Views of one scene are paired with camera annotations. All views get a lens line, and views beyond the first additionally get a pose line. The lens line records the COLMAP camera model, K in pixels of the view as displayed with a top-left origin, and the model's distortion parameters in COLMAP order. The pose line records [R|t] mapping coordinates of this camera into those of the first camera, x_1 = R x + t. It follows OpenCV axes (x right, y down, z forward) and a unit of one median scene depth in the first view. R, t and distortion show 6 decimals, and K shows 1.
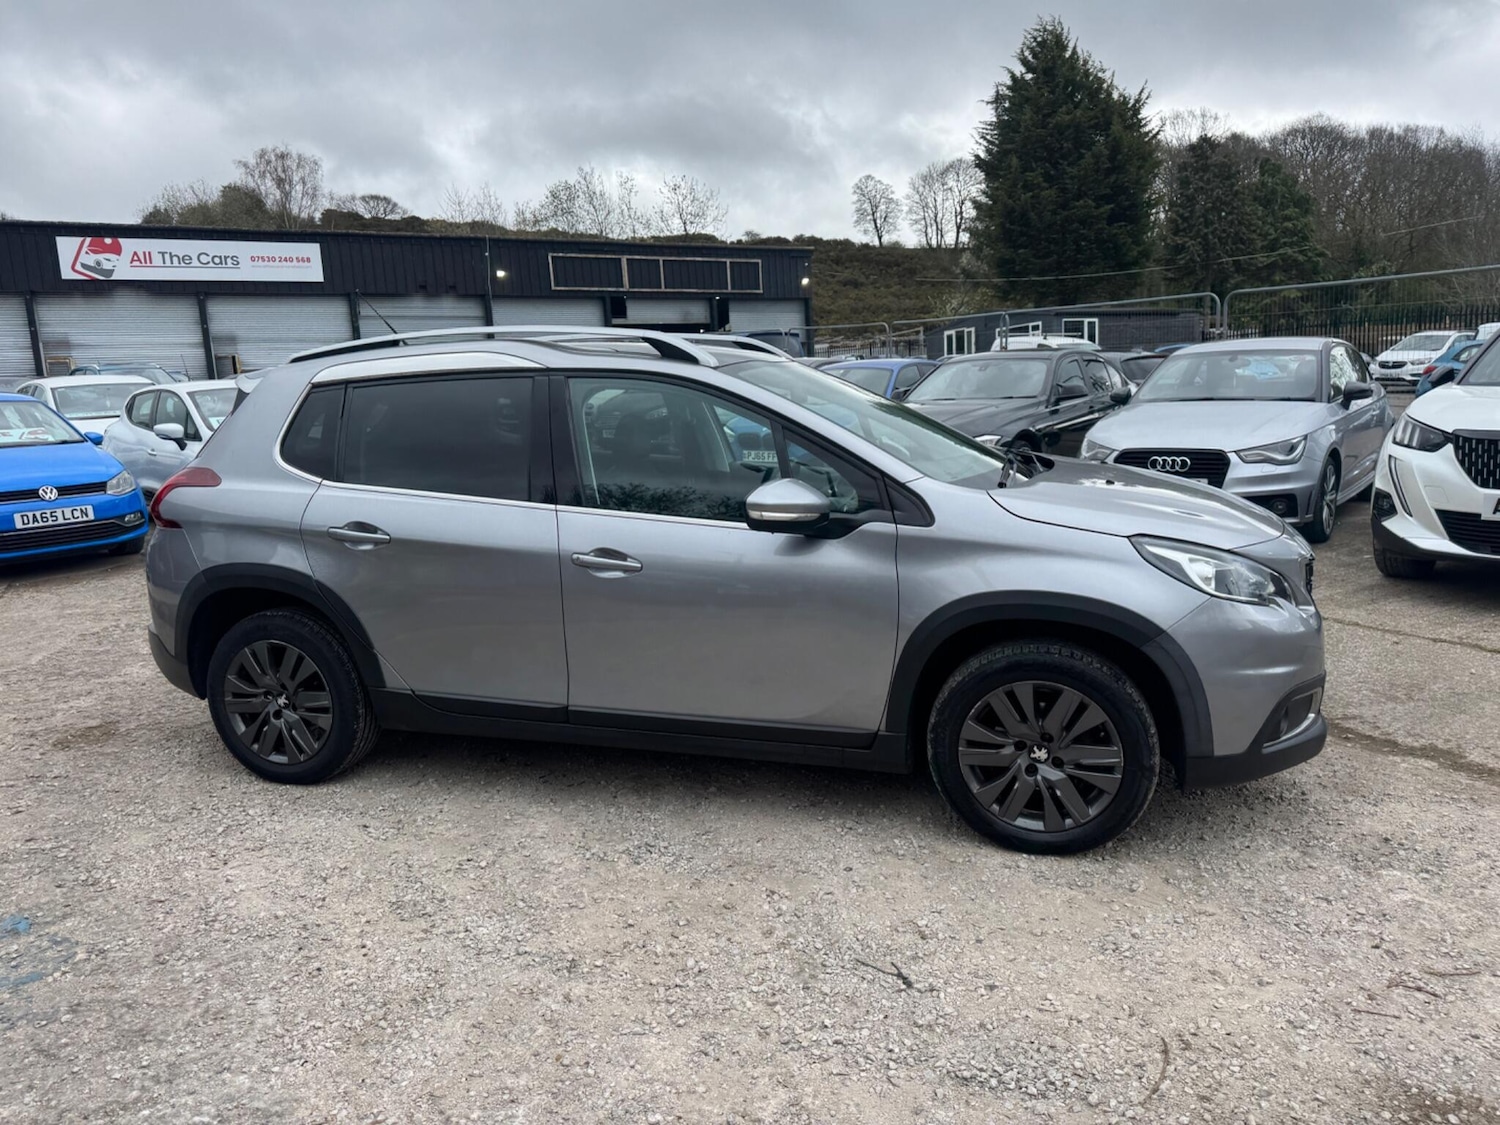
lens RADIAL K [[1062.8, 0, 752.6], [0, 1062.8, 560.3], [0, 0, 1]] dist [0.039228, -0.042624]
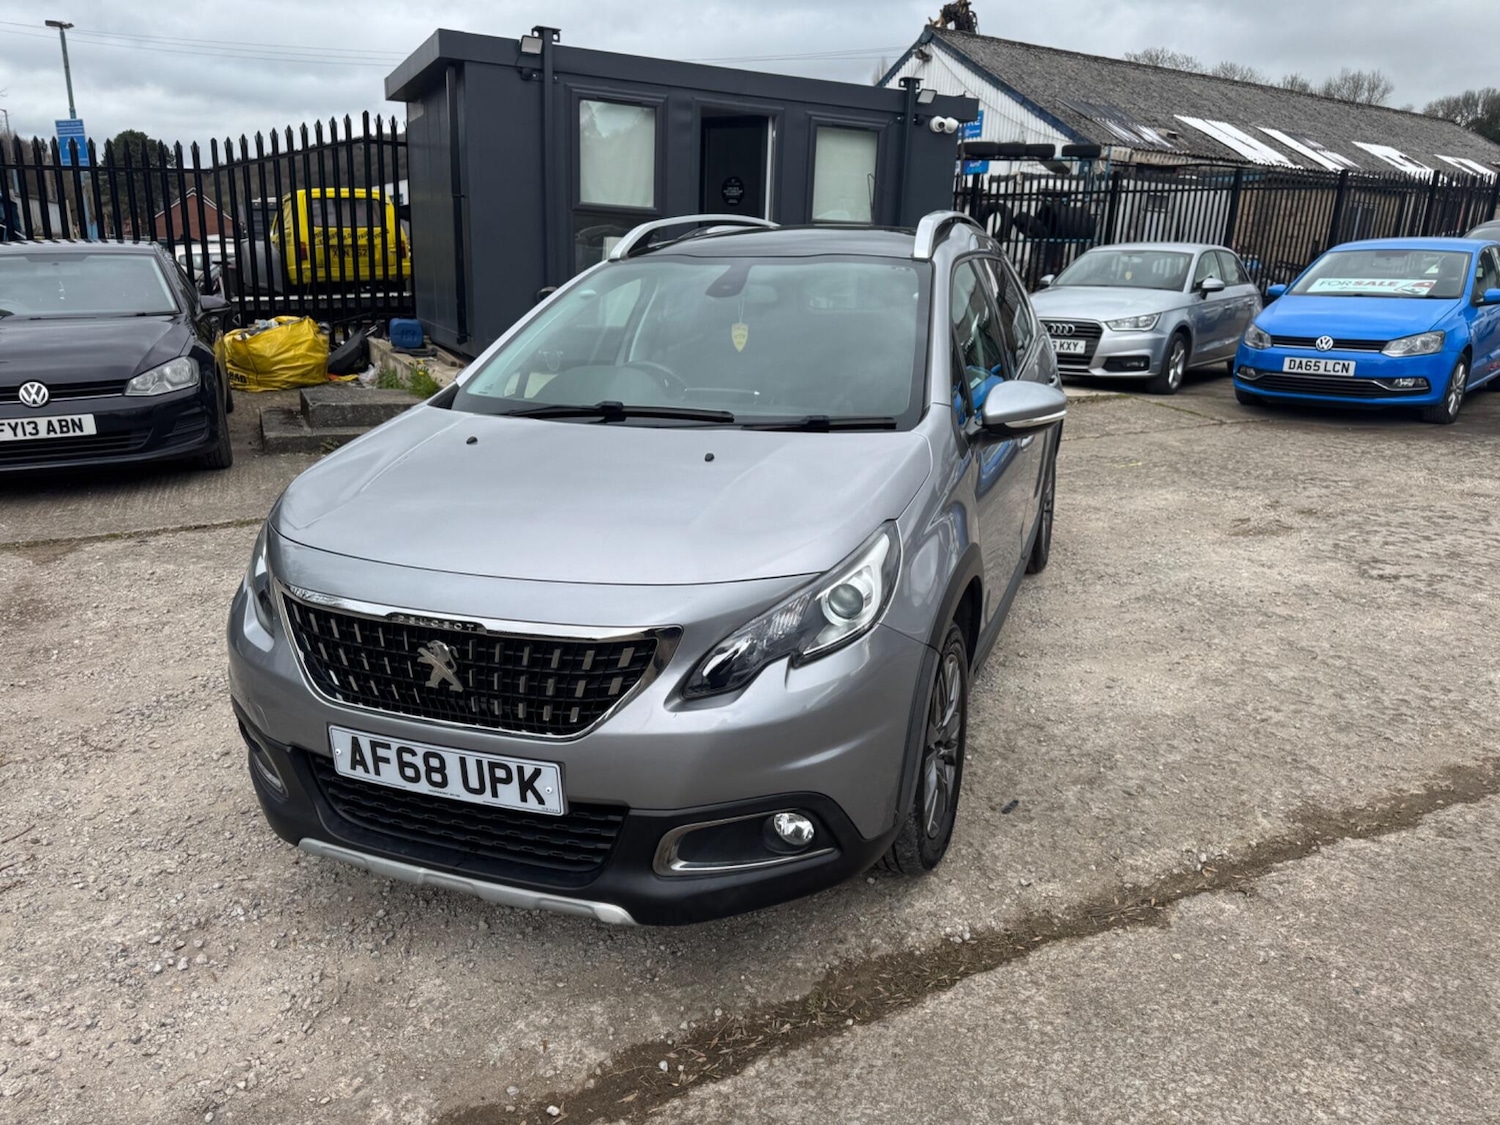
lens RADIAL K [[1062.8, 0, 756.0], [0, 1062.8, 557.4], [0, 0, 1]] dist [0.039228, -0.042624]
pose [[-0.067403, 0.318931, -0.945378, 0.443566], [-0.170018, 0.930003, 0.325866, -0.115971], [0.983133, 0.182696, -0.008461, 0.501484]]
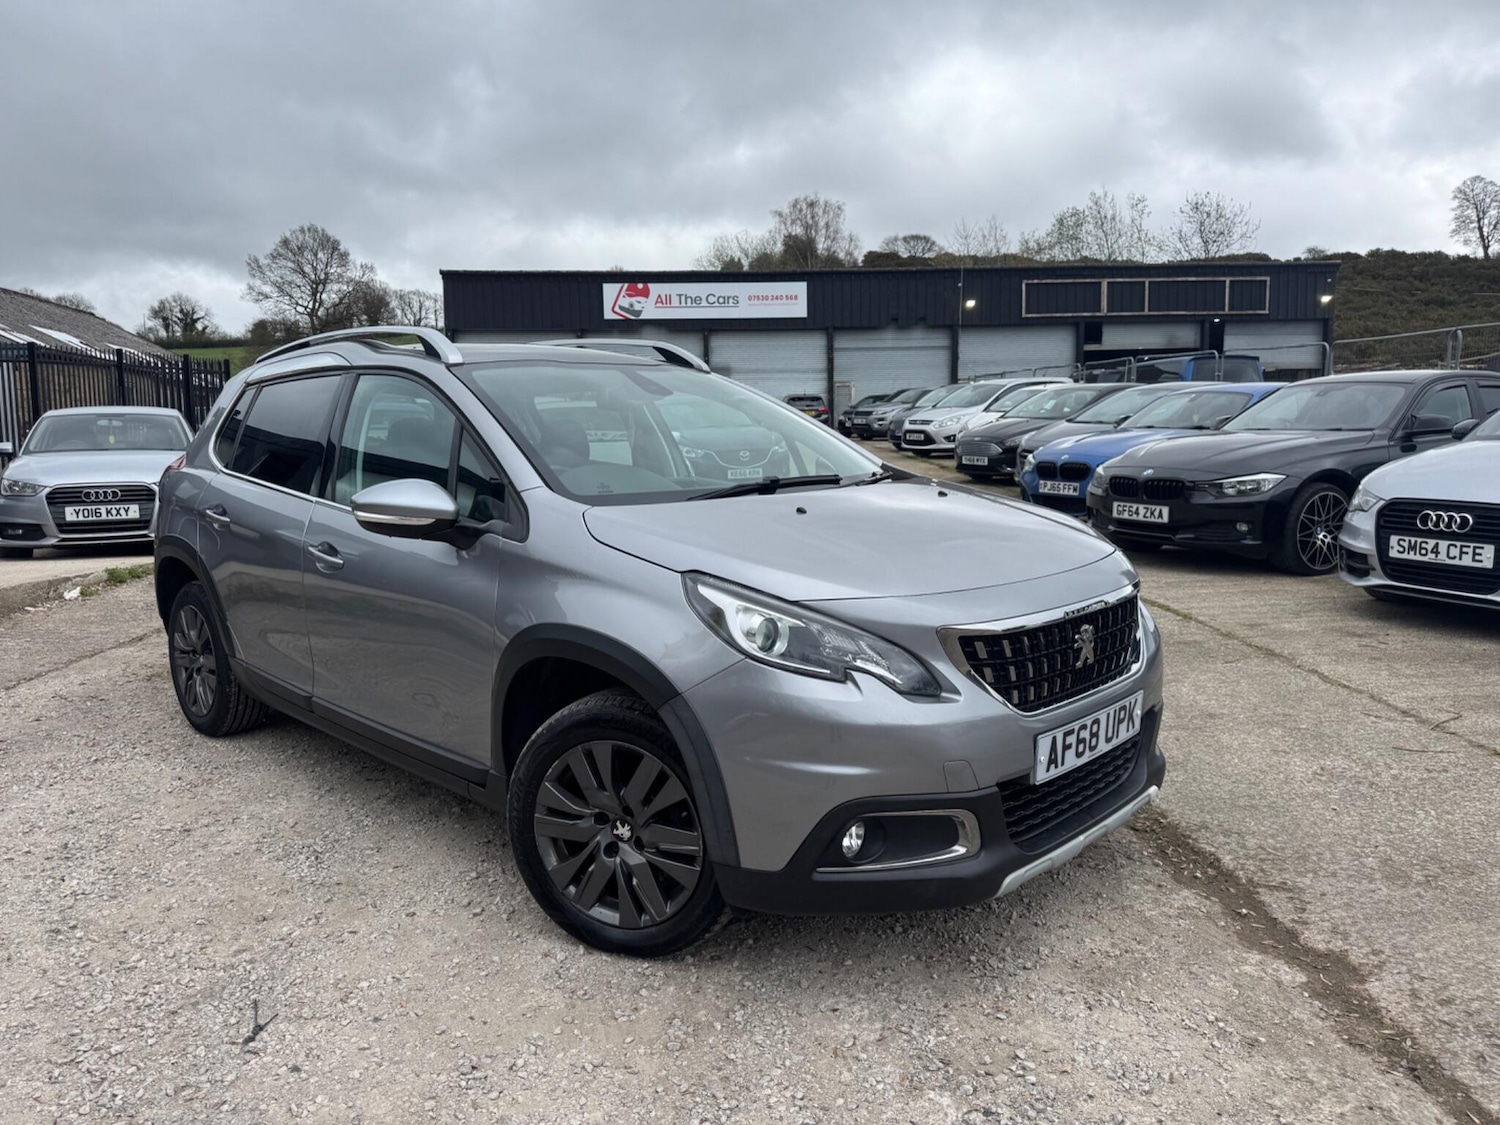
lens RADIAL K [[1062.8, 0, 748.0], [0, 1062.8, 556.9], [0, 0, 1]] dist [0.039228, -0.042624]
pose [[0.884469, 0.082558, -0.459238, 0.272900], [-0.096871, 0.995268, -0.007647, -0.011788], [0.456433, 0.051250, 0.888281, 0.114465]]
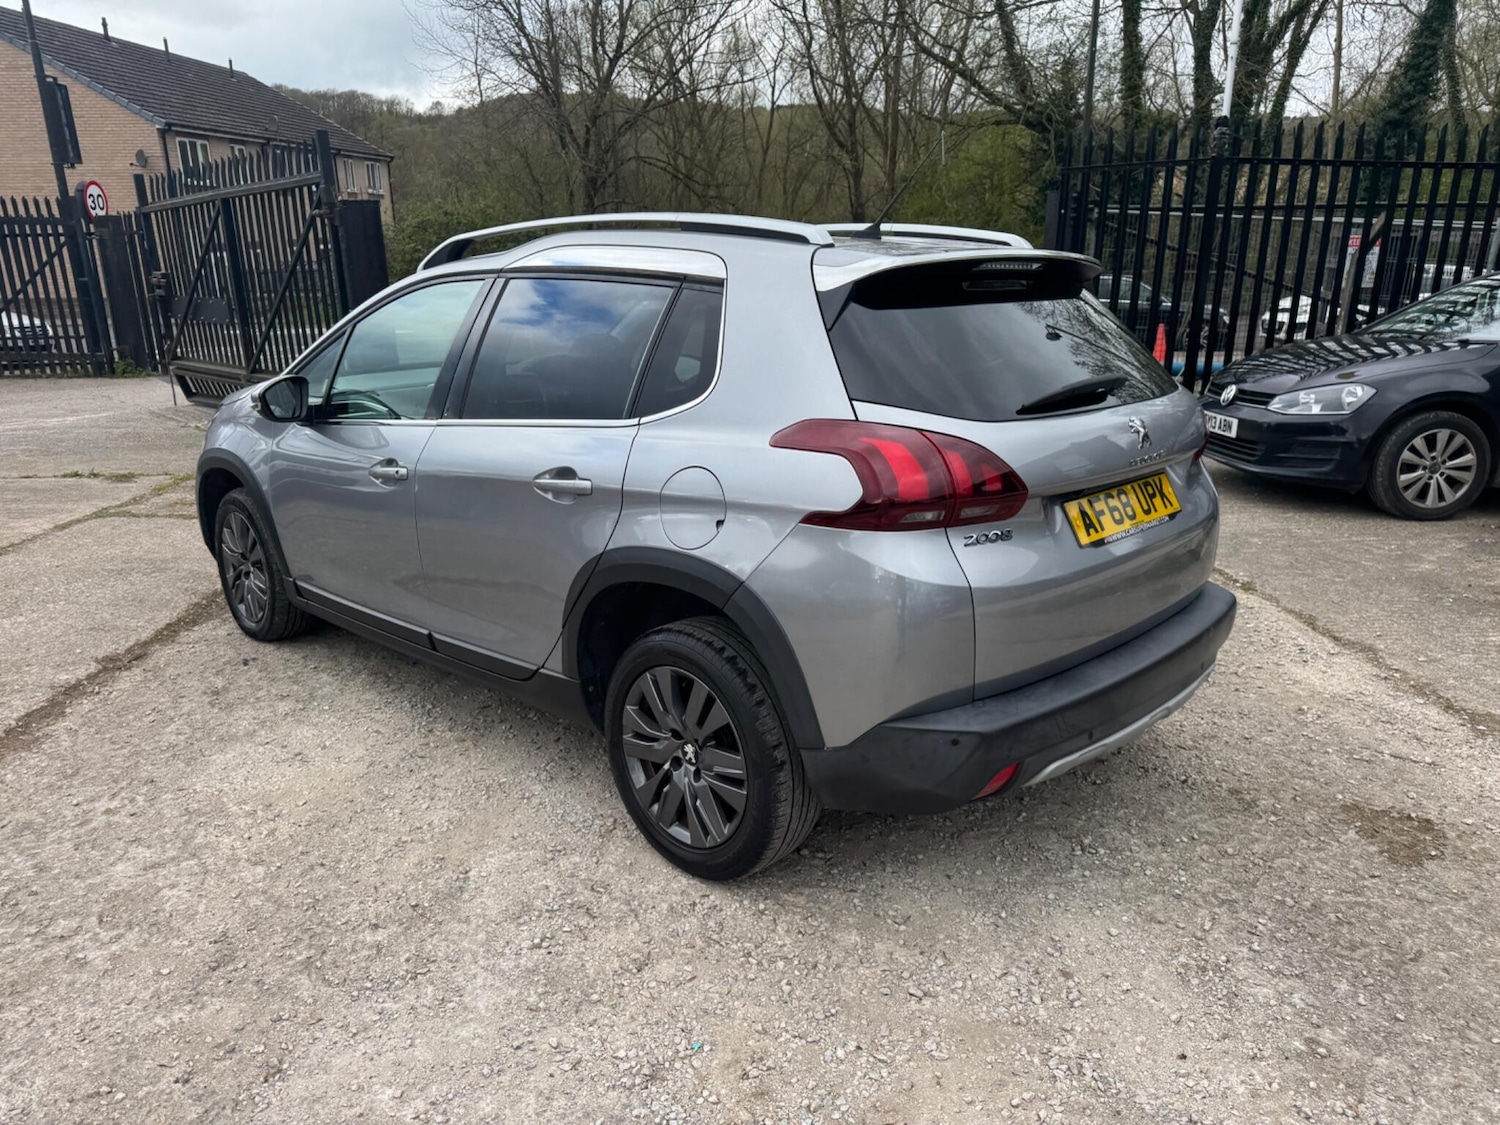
lens RADIAL K [[1062.8, 0, 758.5], [0, 1062.8, 558.8], [0, 0, 1]] dist [0.039228, -0.042624]
pose [[-0.886892, -0.076585, 0.455585, -0.305999], [0.119137, 0.914891, 0.385720, -0.146084], [-0.446351, 0.396369, -0.802286, 0.871218]]
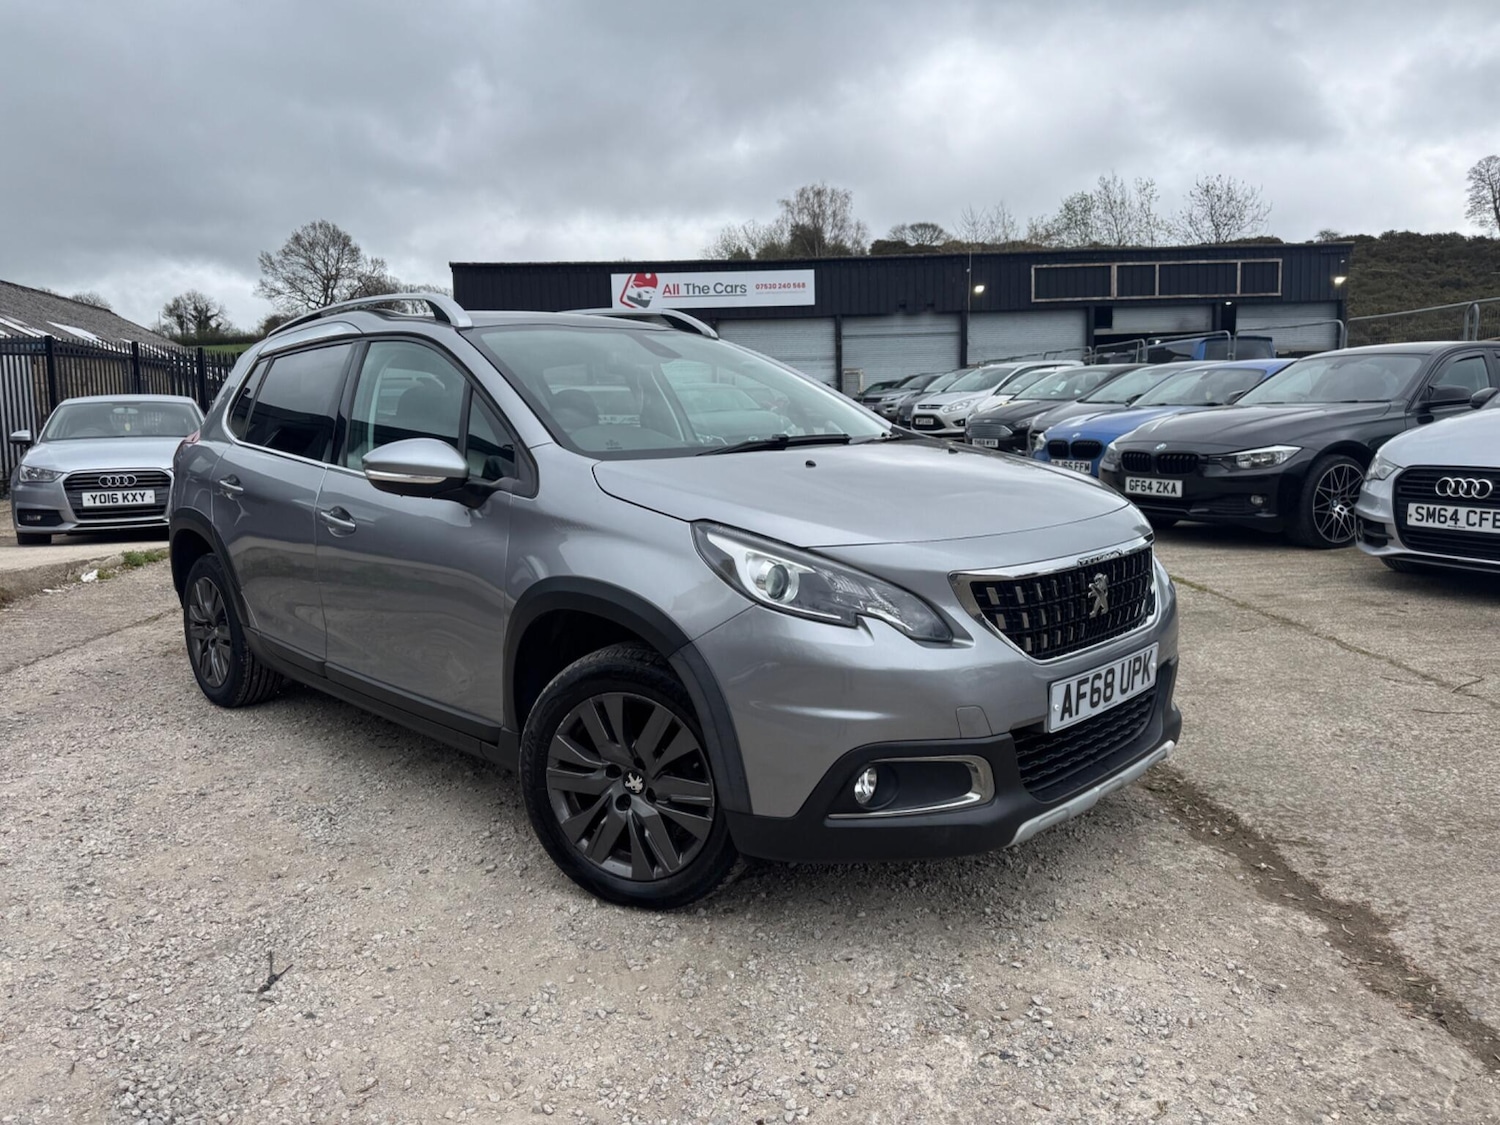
lens RADIAL K [[1062.8, 0, 737.7], [0, 1062.8, 543.3], [0, 0, 1]] dist [0.039228, -0.042624]
pose [[0.876260, 0.073798, -0.476153, 0.273364], [-0.089393, 0.995945, -0.010150, -0.000653], [0.473473, 0.051458, 0.879304, 0.115771]]
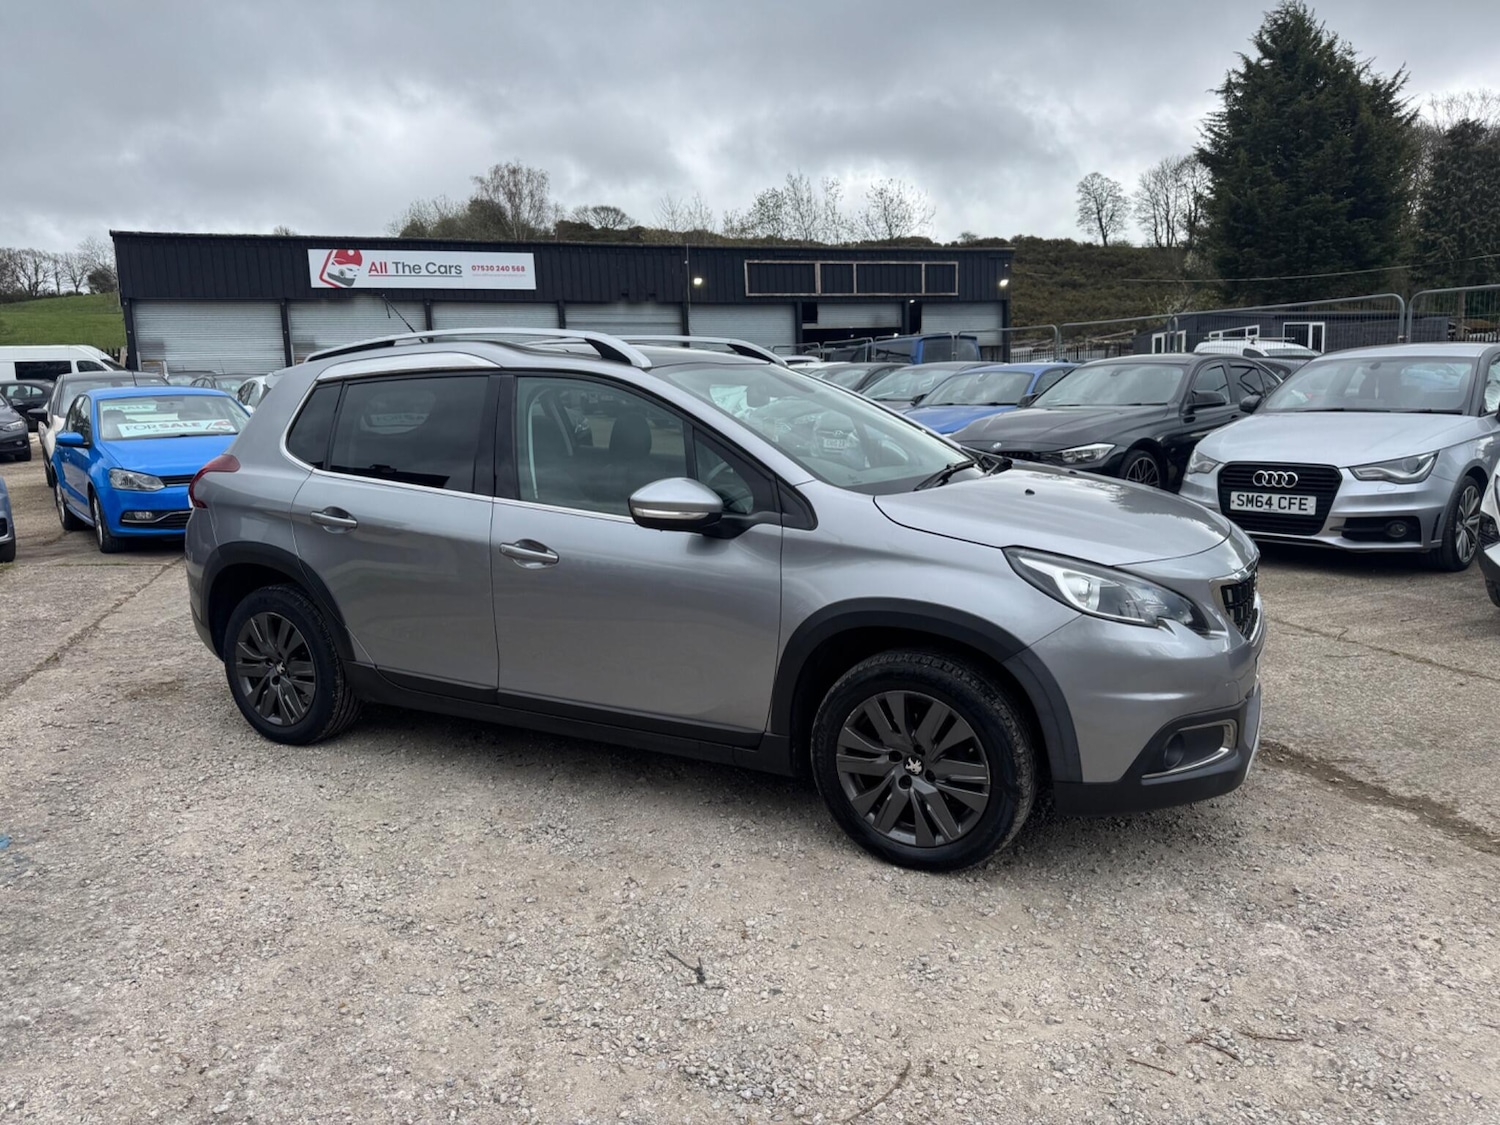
lens RADIAL K [[1062.8, 0, 750.7], [0, 1062.8, 561.6], [0, 0, 1]] dist [0.039228, -0.042624]
pose [[0.980278, 0.042612, -0.192975, 0.113024], [-0.043110, 0.999069, 0.001617, -0.000472], [0.192864, 0.006734, 0.981202, 0.005096]]
